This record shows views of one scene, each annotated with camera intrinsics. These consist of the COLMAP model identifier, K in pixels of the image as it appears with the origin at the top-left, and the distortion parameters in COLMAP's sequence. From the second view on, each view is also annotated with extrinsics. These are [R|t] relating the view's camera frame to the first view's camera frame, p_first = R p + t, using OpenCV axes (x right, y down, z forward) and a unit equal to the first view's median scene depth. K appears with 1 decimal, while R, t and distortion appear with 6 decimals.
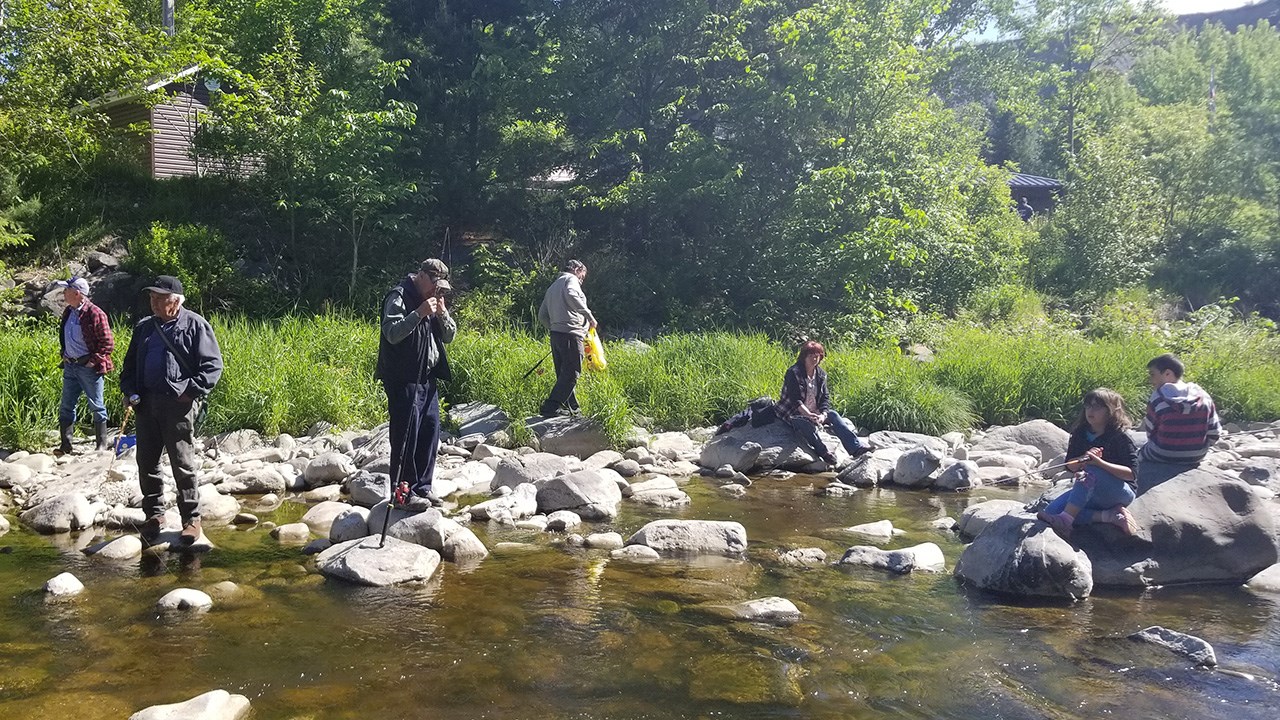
lens RADIAL K [[1044.0, 0, 646.2], [0, 1044.0, 365.3], [0, 0, 1]] dist [0.034777, -0.017275]
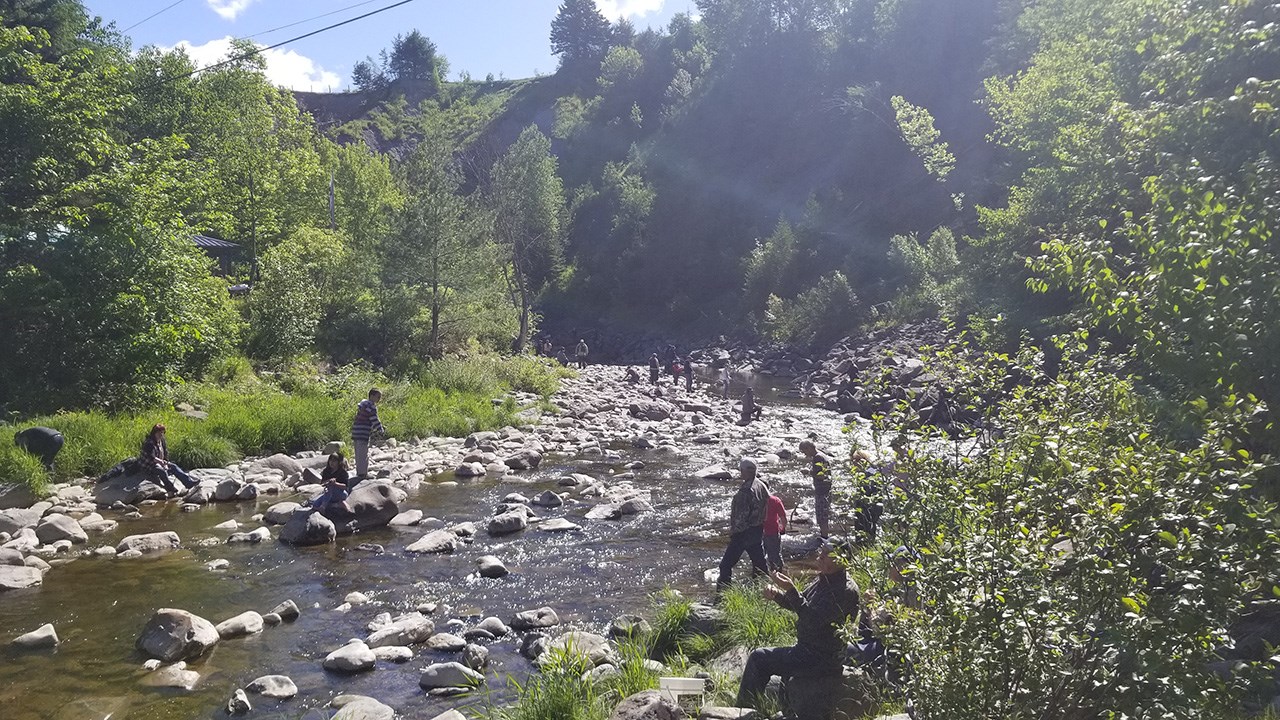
lens RADIAL K [[1044.0, 0, 646.2], [0, 1044.0, 365.3], [0, 0, 1]] dist [0.034777, -0.017275]
pose [[0.693913, -0.034190, 0.719247, -0.545501], [0.014106, 0.999326, 0.033894, -0.171655], [-0.719921, -0.013374, 0.693927, -0.813761]]
